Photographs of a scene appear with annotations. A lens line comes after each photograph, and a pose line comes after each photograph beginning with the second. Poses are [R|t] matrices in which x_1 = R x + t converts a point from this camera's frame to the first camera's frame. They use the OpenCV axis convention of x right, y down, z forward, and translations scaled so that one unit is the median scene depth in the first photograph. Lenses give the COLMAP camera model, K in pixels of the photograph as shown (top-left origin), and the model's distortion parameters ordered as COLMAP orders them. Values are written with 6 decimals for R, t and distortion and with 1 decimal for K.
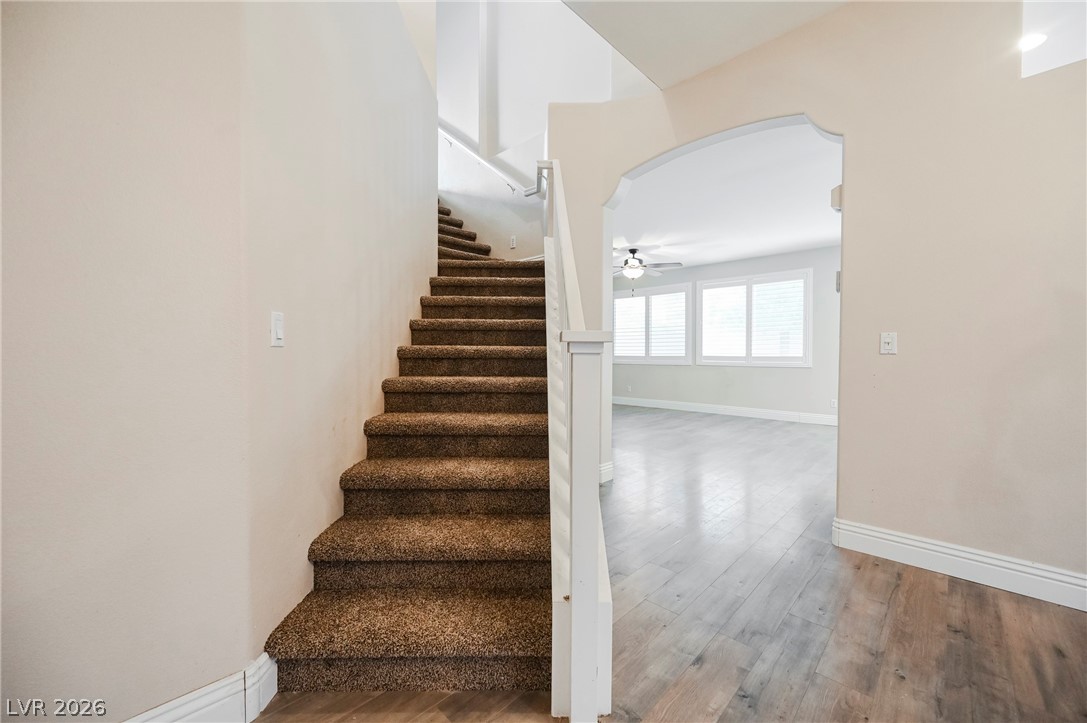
lens RADIAL K [[427.5, 0, 542.0], [0, 427.5, 356.4], [0, 0, 1]] dist [-0.000896, -0.000425]
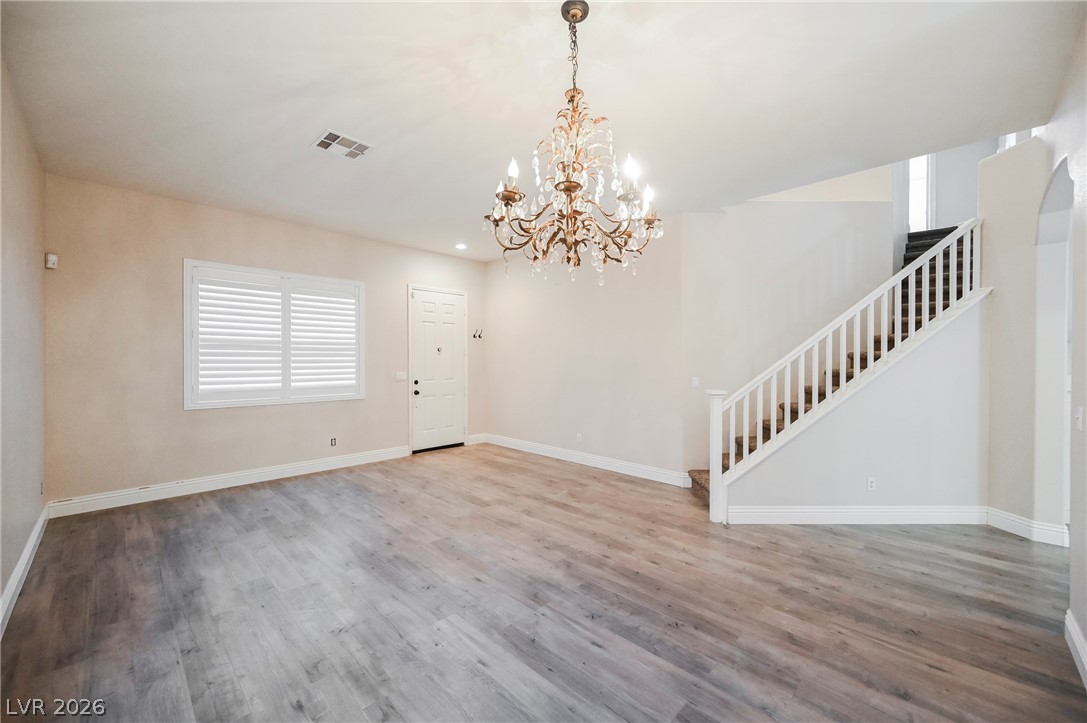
lens RADIAL K [[427.5, 0, 543.9], [0, 427.5, 359.6], [0, 0, 1]] dist [-0.000896, -0.000425]
pose [[-0.009130, -0.000497, -0.999958, 0.578812], [-0.007584, 0.999971, -0.000428, -0.049099], [0.999930, 0.007580, -0.009133, -0.036816]]
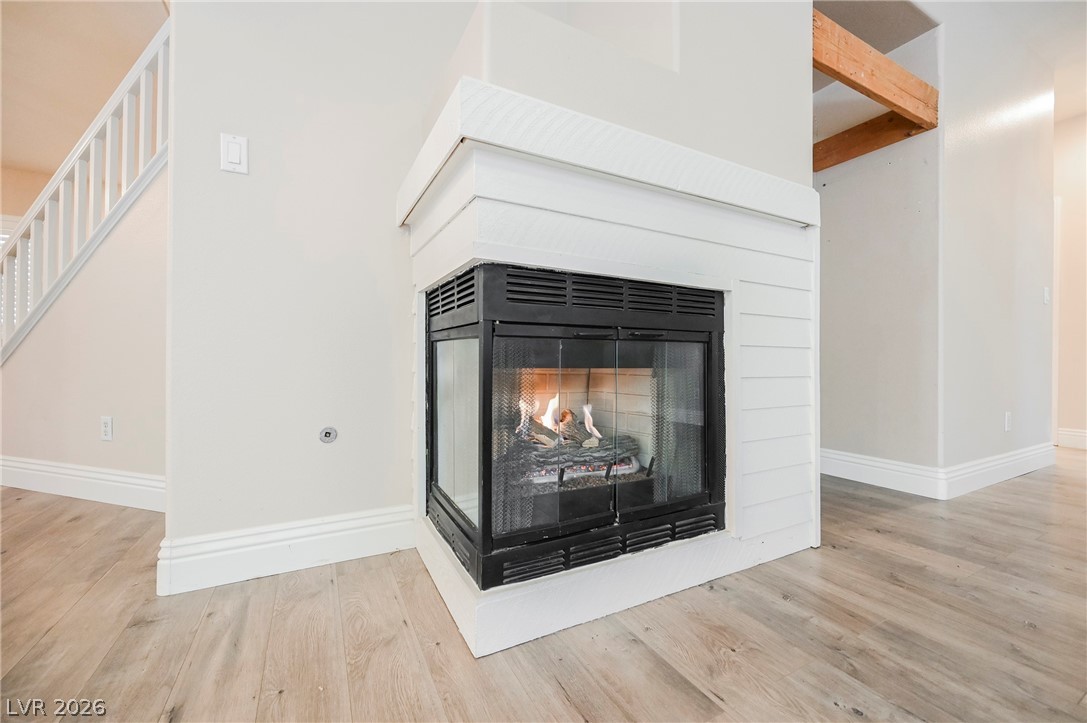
lens RADIAL K [[427.5, 0, 544.0], [0, 427.5, 359.3], [0, 0, 1]] dist [-0.000896, -0.000425]
pose [[-0.300193, -0.002737, -0.953875, 0.216804], [-0.015395, 0.999880, 0.001976, 0.054705], [0.953754, 0.015278, -0.300199, 0.762185]]
